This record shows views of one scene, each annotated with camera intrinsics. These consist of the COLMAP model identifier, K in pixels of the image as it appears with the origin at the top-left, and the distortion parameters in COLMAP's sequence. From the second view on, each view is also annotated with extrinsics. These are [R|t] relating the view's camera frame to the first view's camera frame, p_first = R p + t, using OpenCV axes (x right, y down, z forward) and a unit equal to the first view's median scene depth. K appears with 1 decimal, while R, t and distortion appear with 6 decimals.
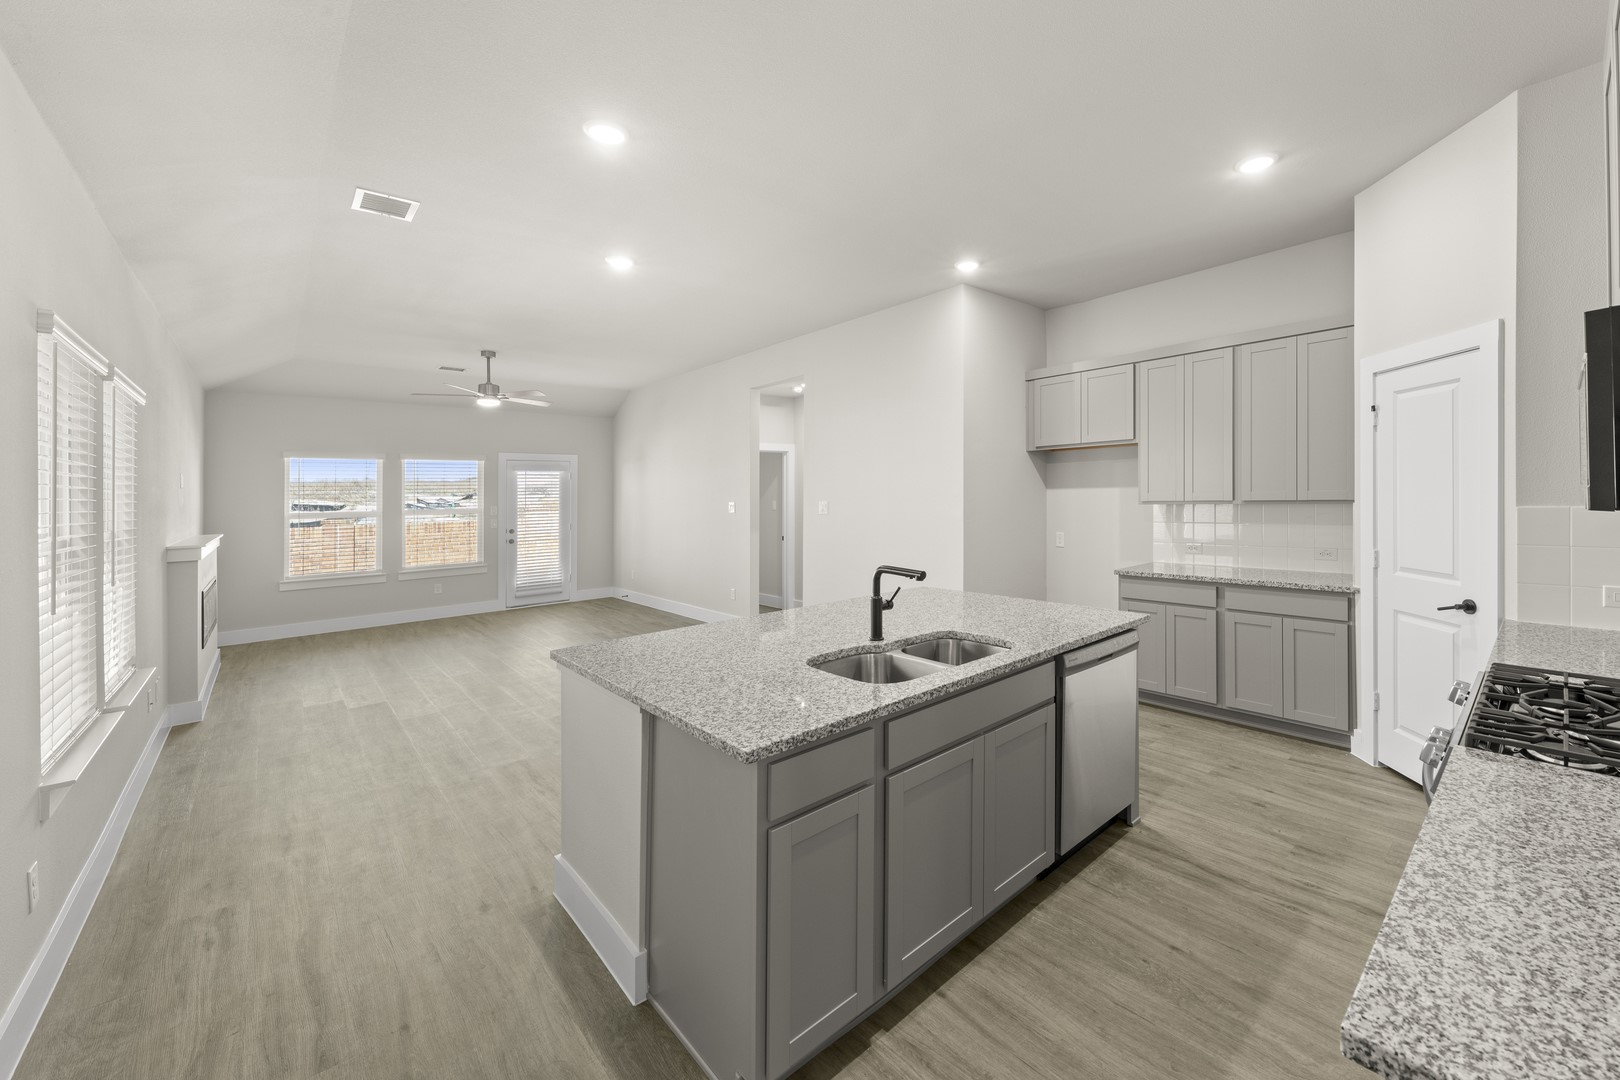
lens RADIAL K [[636.4, 0, 874.3], [0, 636.4, 459.2], [0, 0, 1]] dist [0.002324, 0.000061]
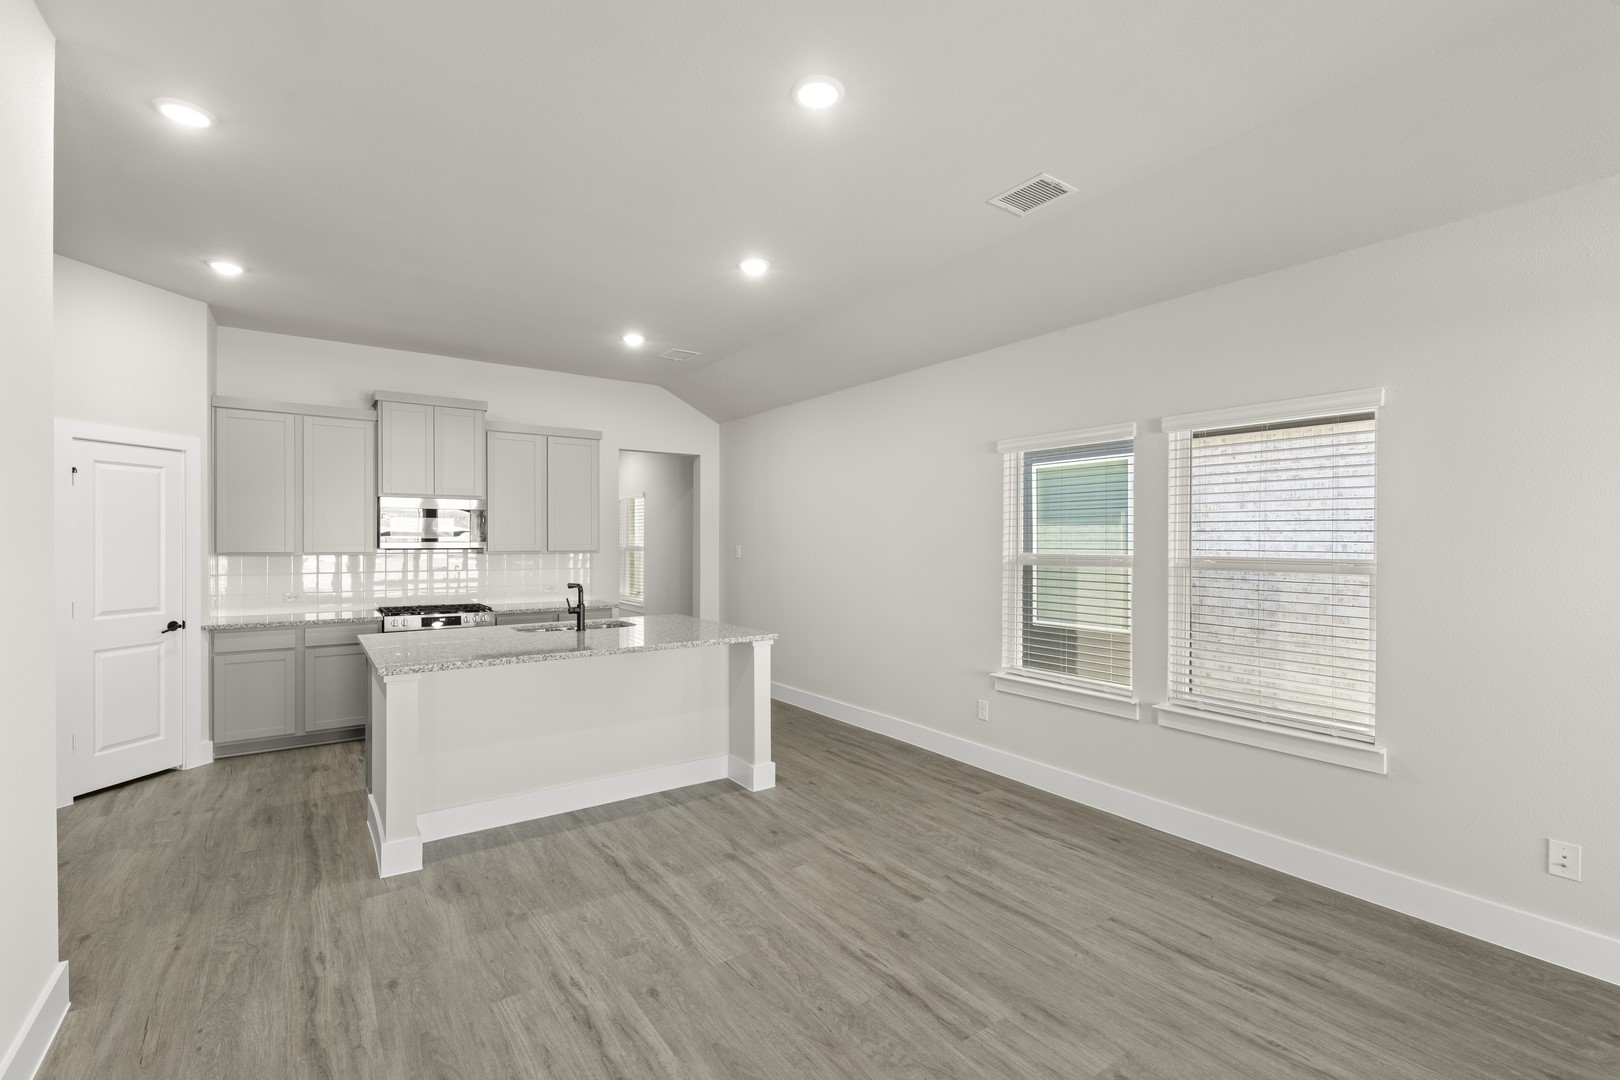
lens RADIAL K [[726.5, 0, 819.5], [0, 726.5, 532.9], [0, 0, 1]] dist [0.005477, -0.001416]
pose [[-0.992250, 0.020798, 0.122505, -0.187113], [0.012723, 0.997717, -0.066327, 0.037409], [-0.123605, -0.064254, -0.990249, 0.626752]]
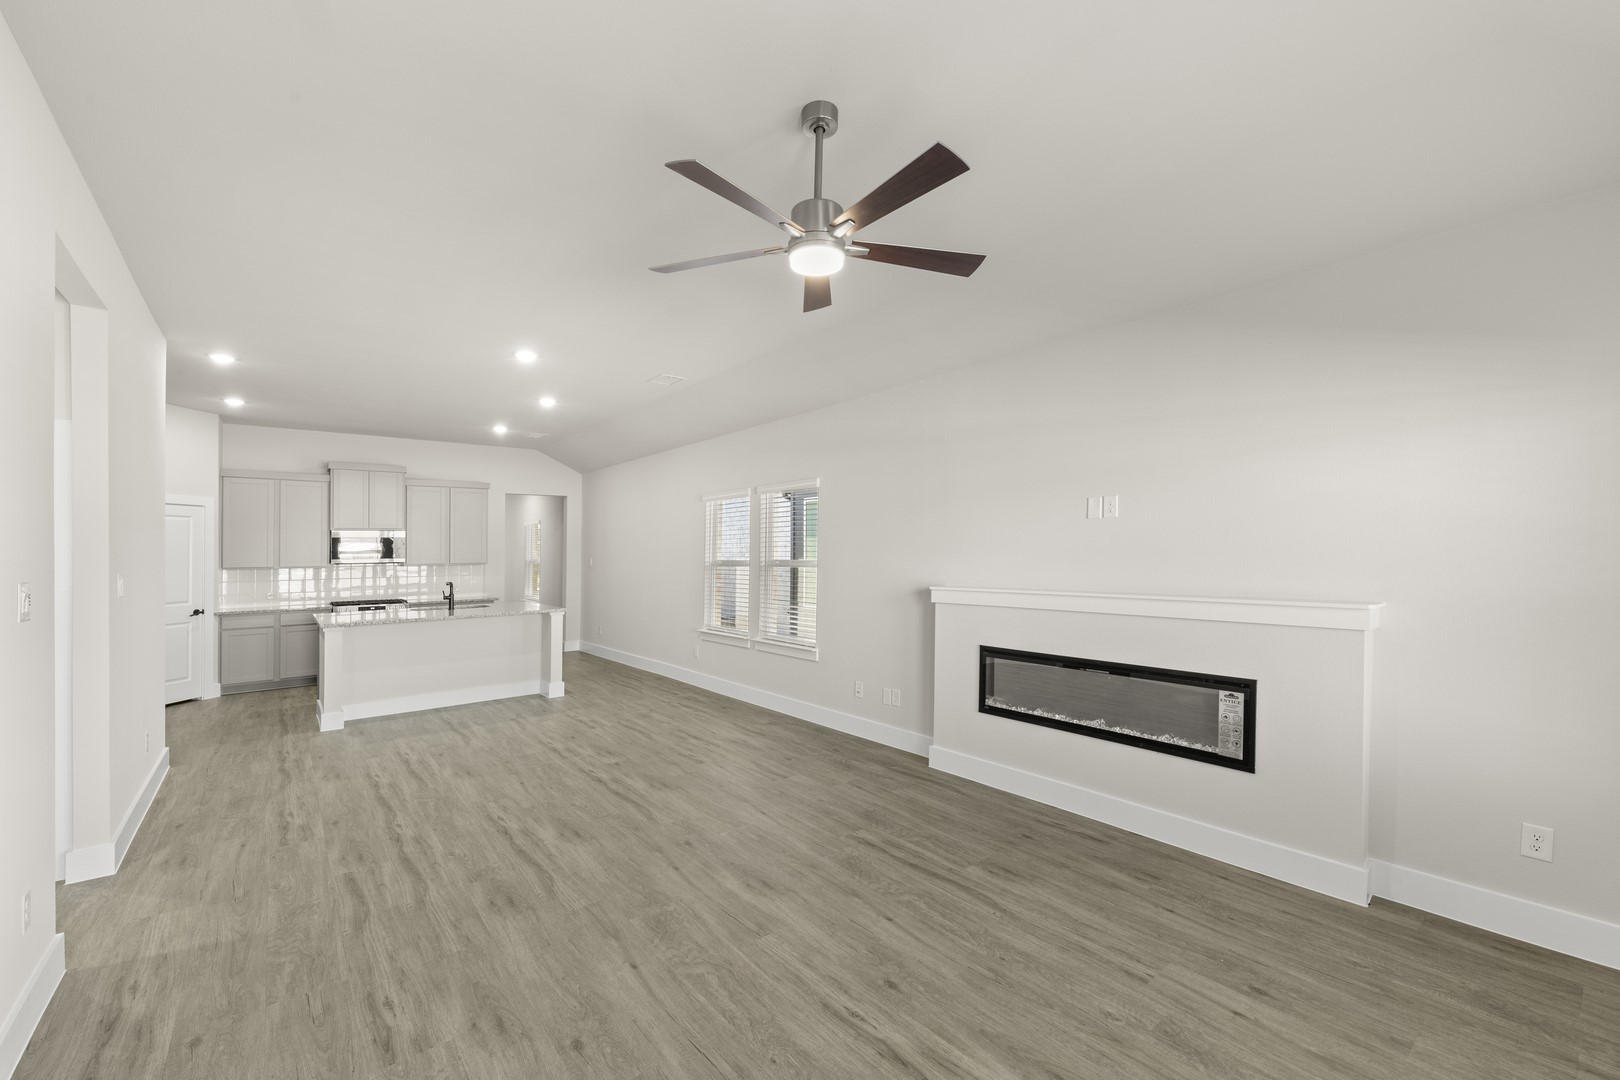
lens RADIAL K [[650.9, 0, 813.8], [0, 650.9, 528.7], [0, 0, 1]] dist [0.001200, -0.000543]
pose [[-0.998022, 0.036360, 0.051293, -0.388114], [0.031678, 0.995501, -0.089297, 0.053488], [-0.054309, -0.087496, -0.994683, 0.847395]]
